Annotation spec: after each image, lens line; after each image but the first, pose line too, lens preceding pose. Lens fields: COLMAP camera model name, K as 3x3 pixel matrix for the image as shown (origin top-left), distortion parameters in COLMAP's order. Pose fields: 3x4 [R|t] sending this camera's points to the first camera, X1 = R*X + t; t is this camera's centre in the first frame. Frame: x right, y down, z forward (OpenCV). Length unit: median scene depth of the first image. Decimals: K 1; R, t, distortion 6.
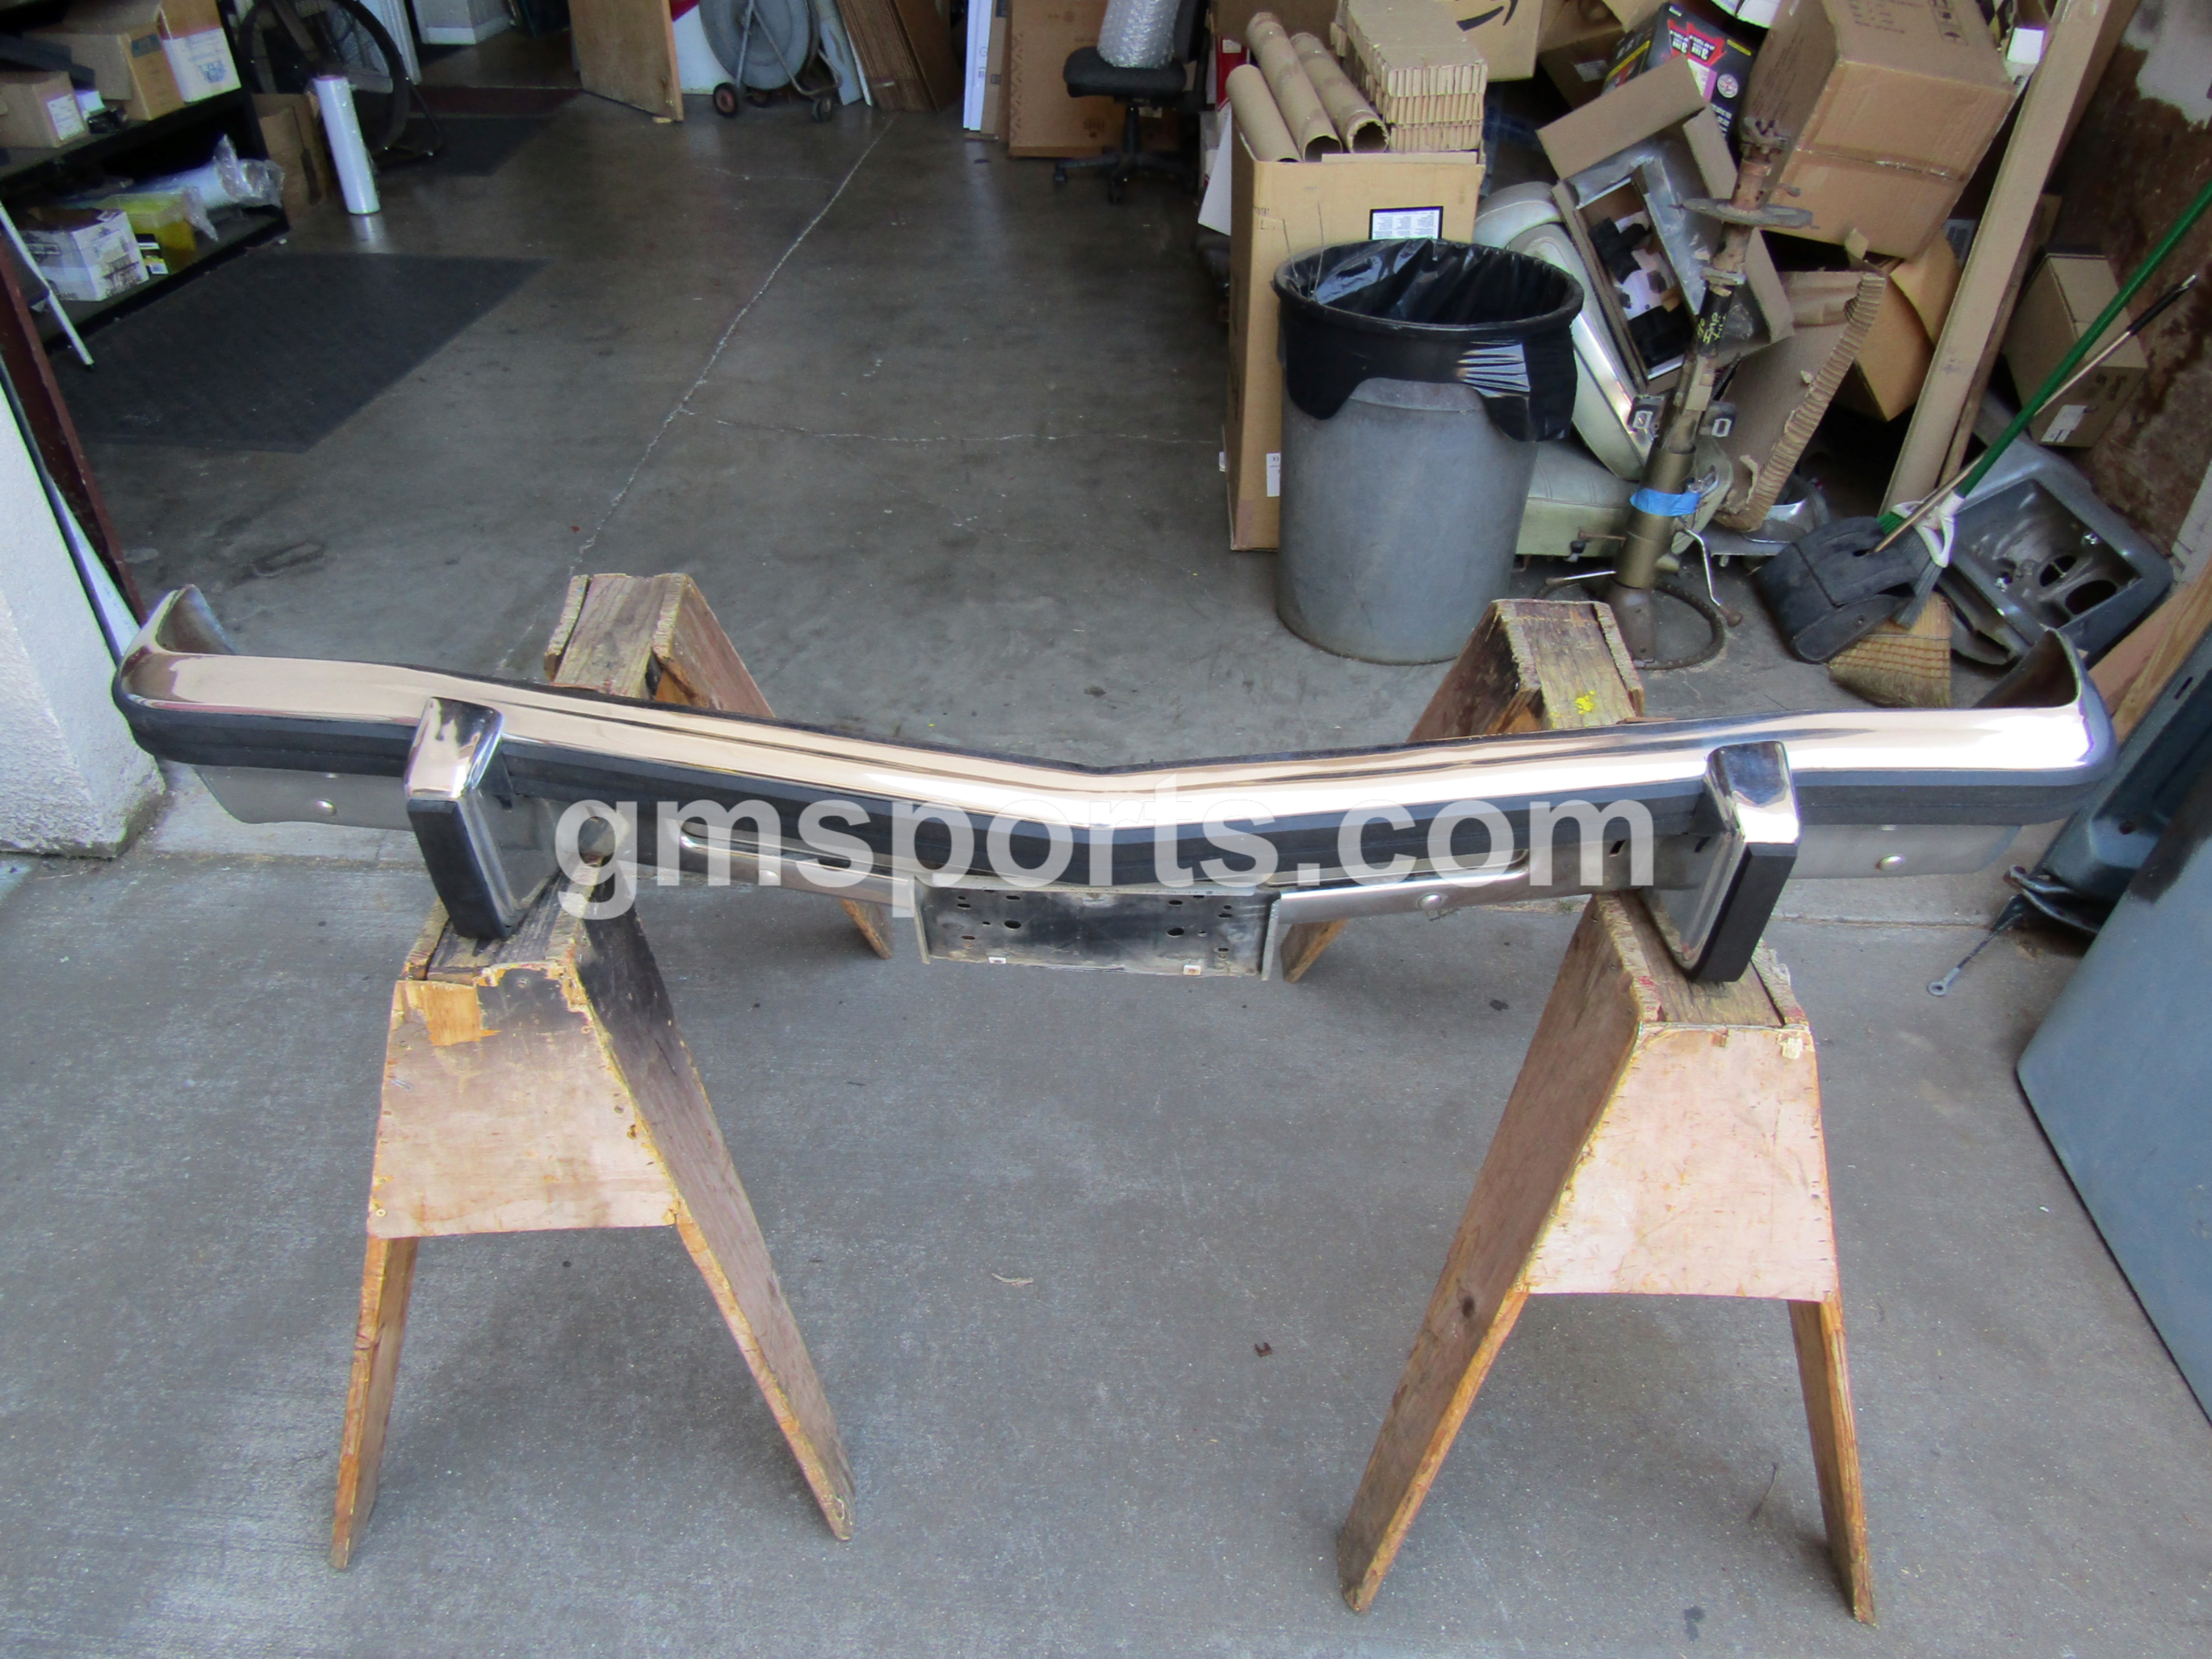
lens RADIAL K [[1569.4, 0, 1127.7], [0, 1569.4, 824.4], [0, 0, 1]] dist [-0.006407, 0.000574]
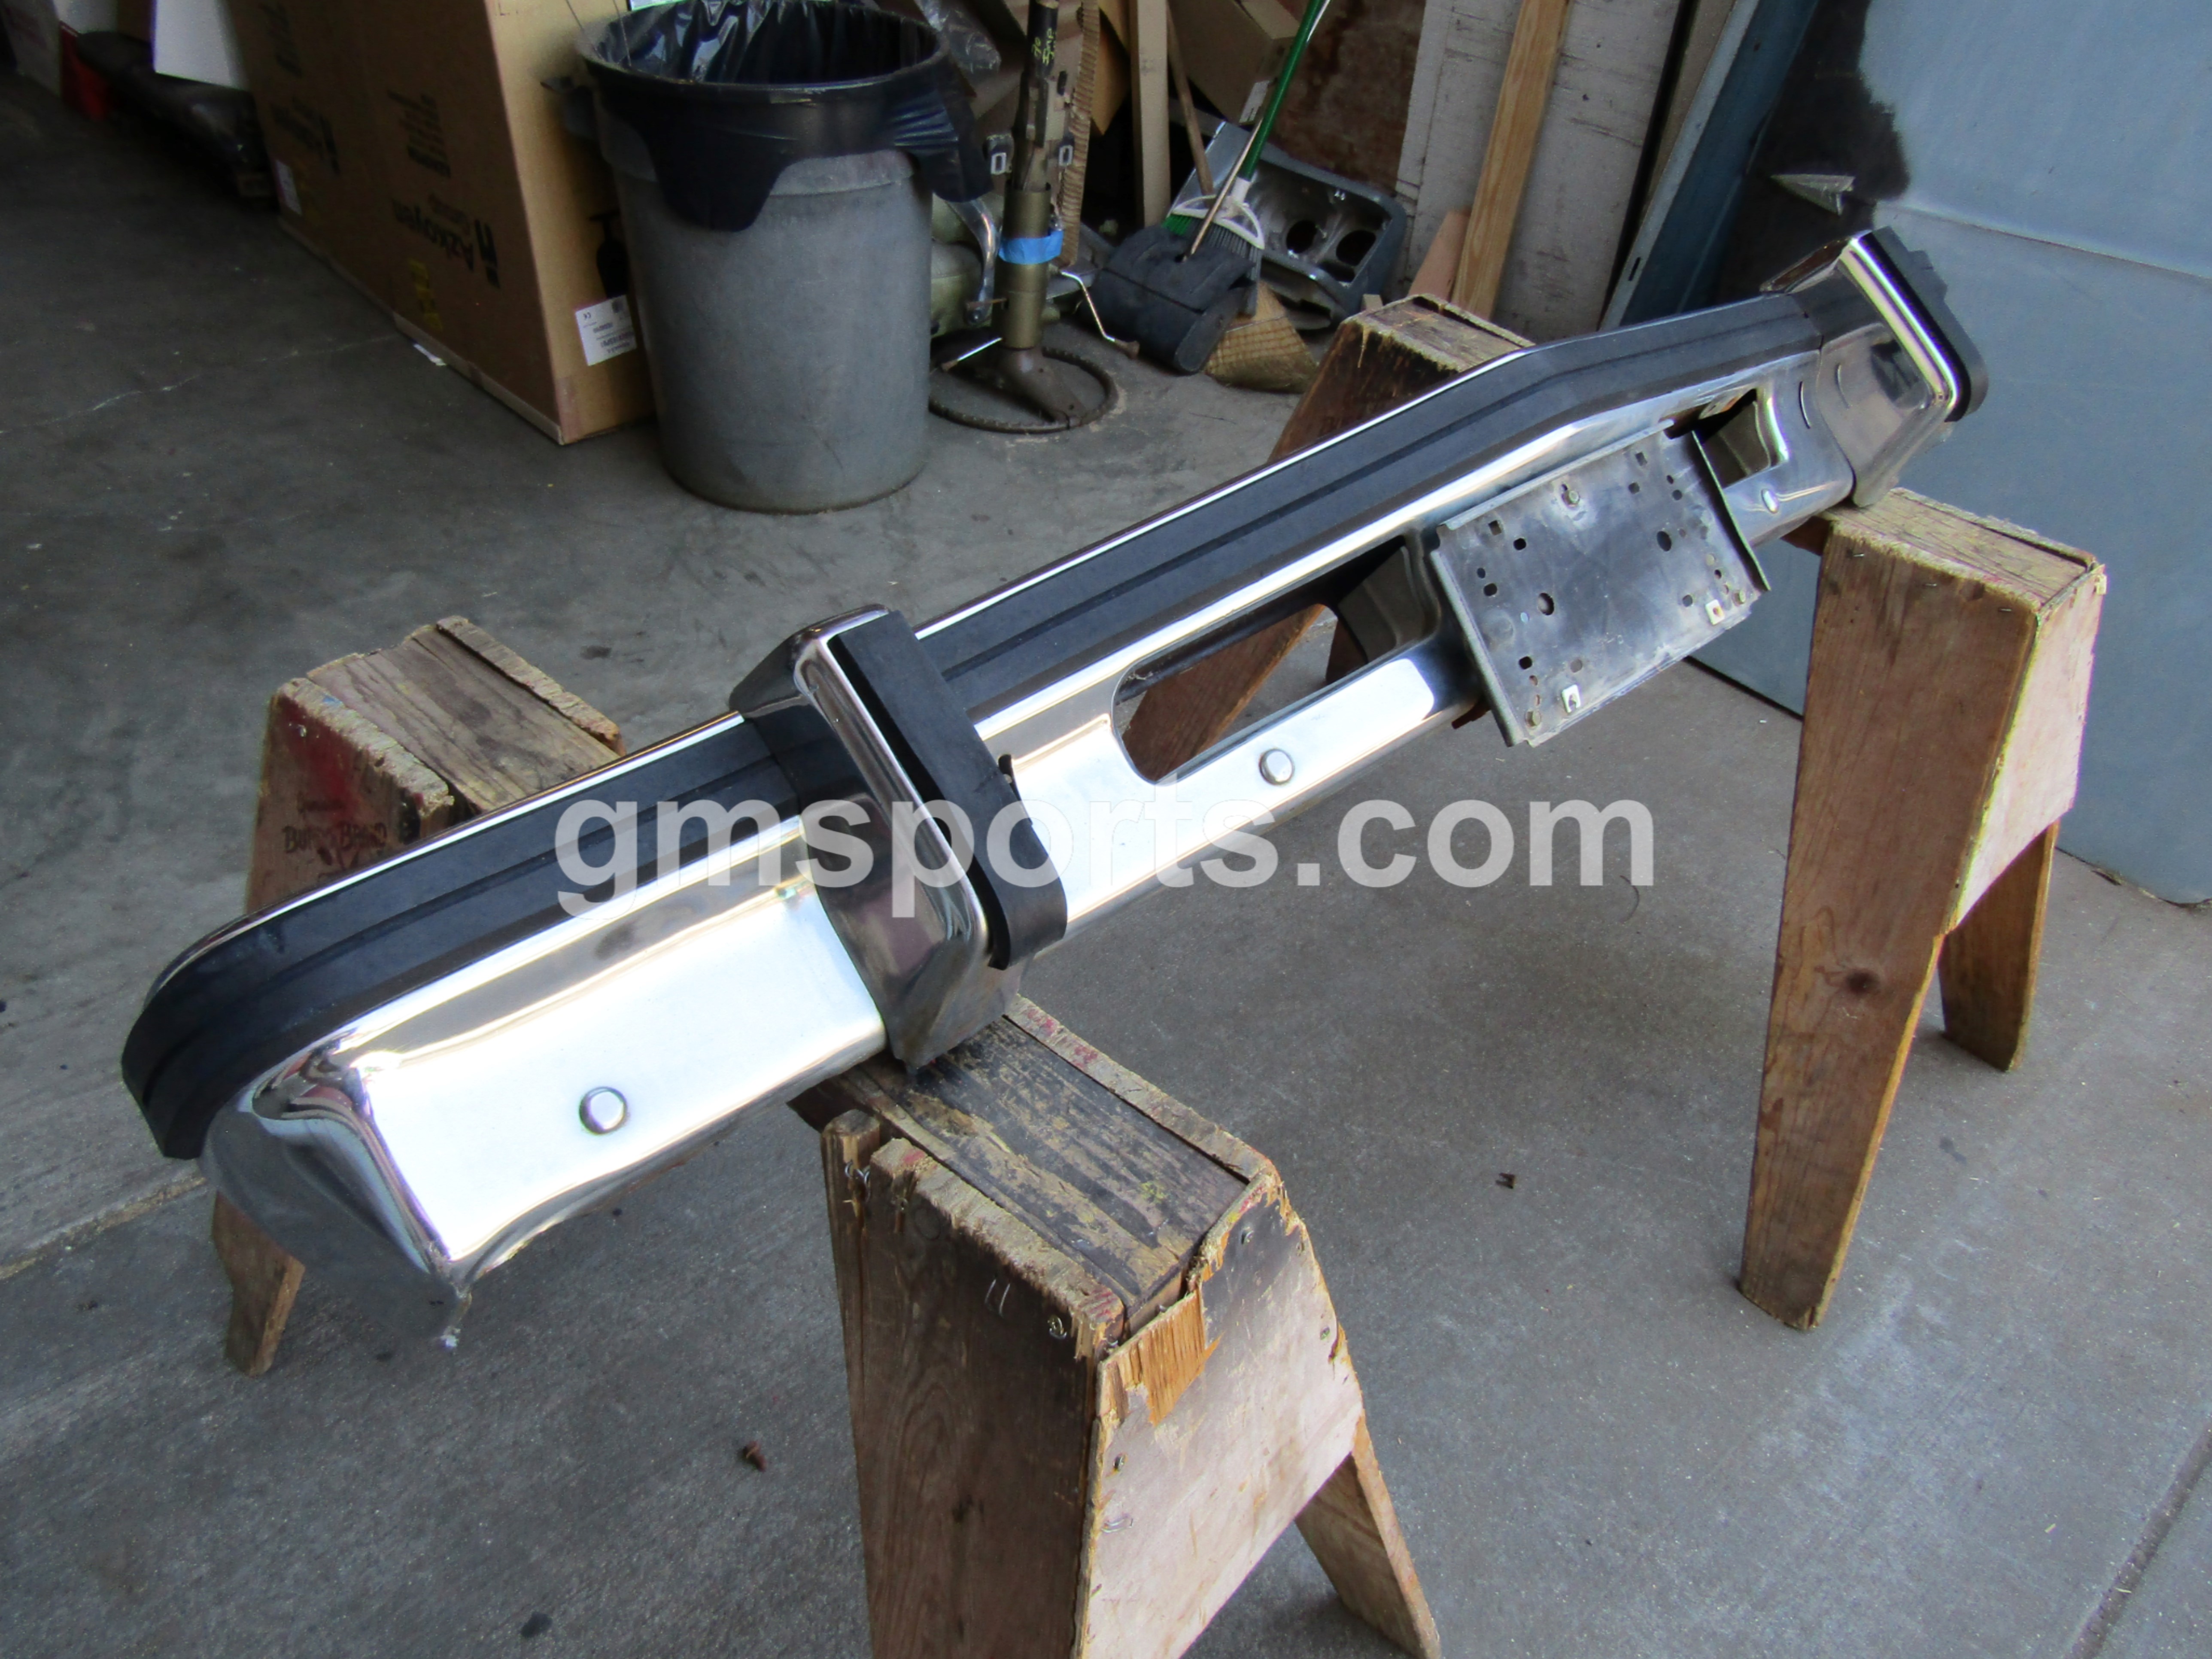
lens RADIAL K [[1560.6, 0, 1112.5], [0, 1560.6, 823.4], [0, 0, 1]] dist [-0.013478, 0.003173]
pose [[0.709123, -0.425233, 0.562424, -0.479951], [0.371223, 0.903326, 0.214929, -0.125626], [-0.599448, 0.056374, 0.798426, 0.396905]]
